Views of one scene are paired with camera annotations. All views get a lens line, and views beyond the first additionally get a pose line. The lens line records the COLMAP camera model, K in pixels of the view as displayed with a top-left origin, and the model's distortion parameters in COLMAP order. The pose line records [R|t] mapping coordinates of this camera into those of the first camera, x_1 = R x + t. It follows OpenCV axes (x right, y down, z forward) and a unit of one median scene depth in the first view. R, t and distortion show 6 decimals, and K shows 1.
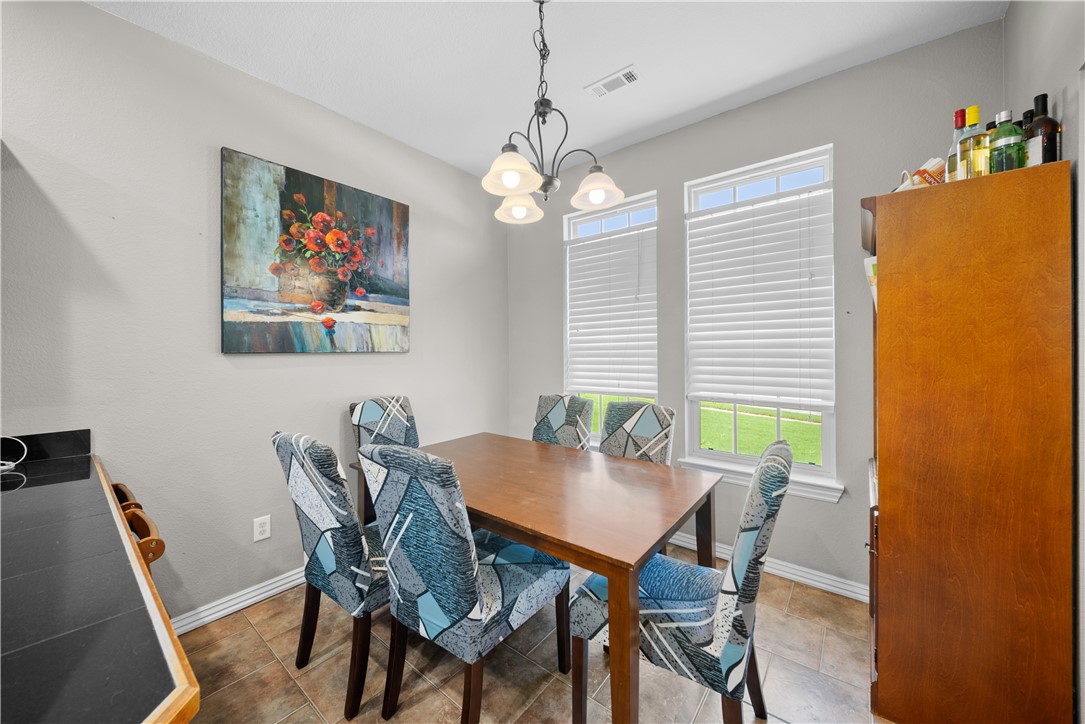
lens RADIAL K [[388.8, 0, 548.9], [0, 388.8, 351.3], [0, 0, 1]] dist [0.000449, -0.002971]
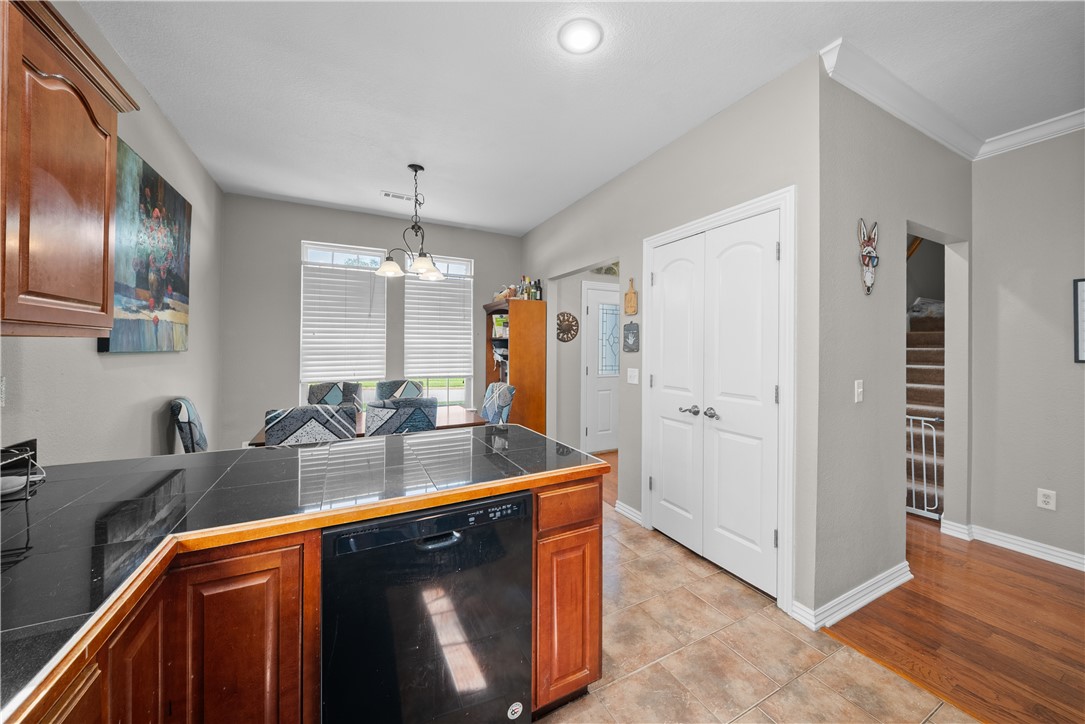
lens RADIAL K [[388.8, 0, 548.6], [0, 388.8, 343.4], [0, 0, 1]] dist [0.000449, -0.002971]
pose [[0.403756, 0.018806, 0.914673, -1.129502], [-0.001779, 0.999803, -0.019772, 0.000480], [-0.914865, 0.006356, 0.403710, -0.308322]]
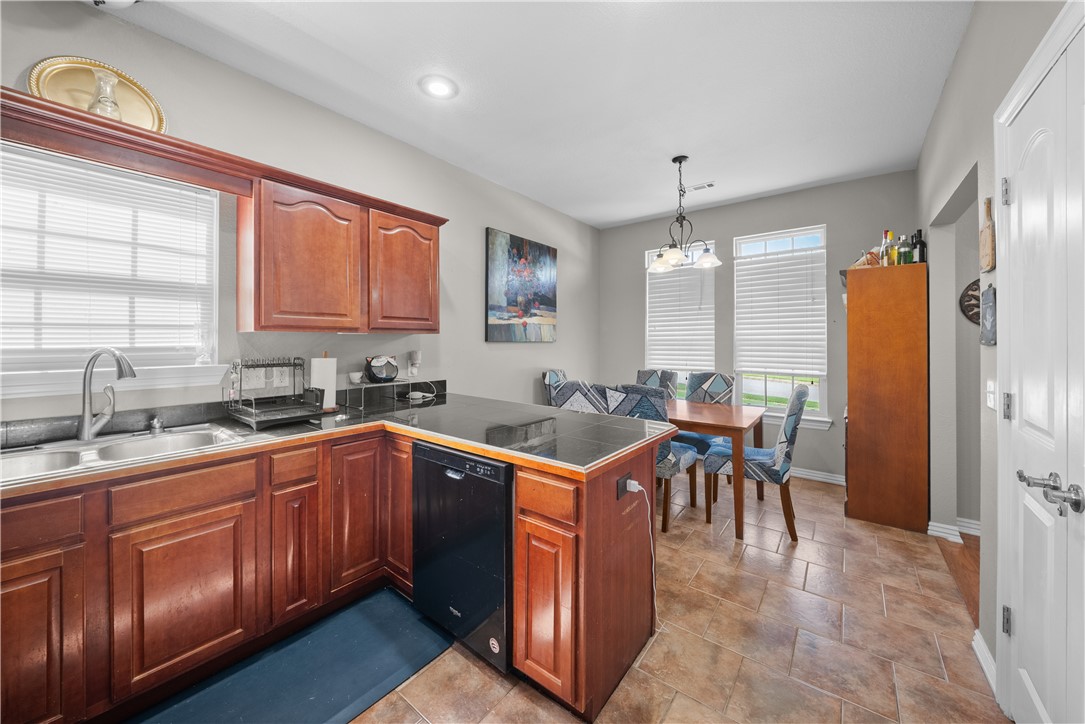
lens RADIAL K [[388.8, 0, 543.0], [0, 388.8, 338.4], [0, 0, 1]] dist [0.000449, -0.002971]
pose [[0.999962, 0.008211, 0.002990, -0.526340], [-0.008182, 0.999921, -0.009563, 0.004967], [-0.003068, 0.009538, 0.999950, -0.716423]]
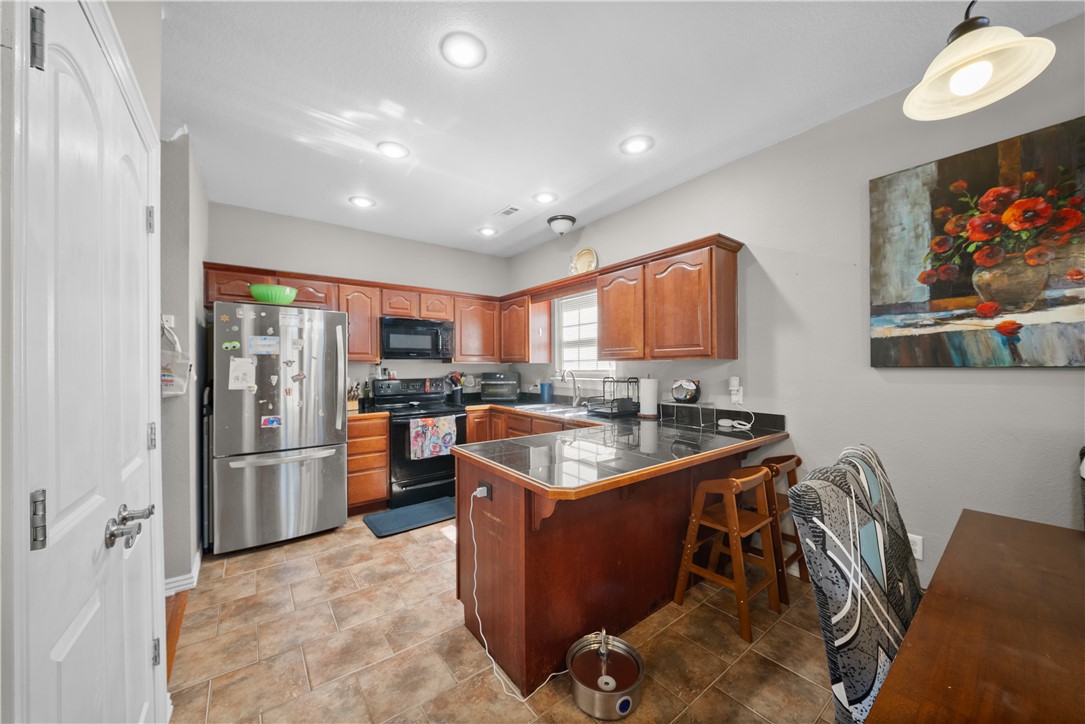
lens RADIAL K [[388.8, 0, 546.9], [0, 388.8, 364.1], [0, 0, 1]] dist [0.000449, -0.002971]
pose [[-0.250128, 0.002635, -0.968209, 0.415105], [0.003338, 0.999993, 0.001860, -0.007307], [0.968207, -0.002767, -0.250135, 0.341332]]
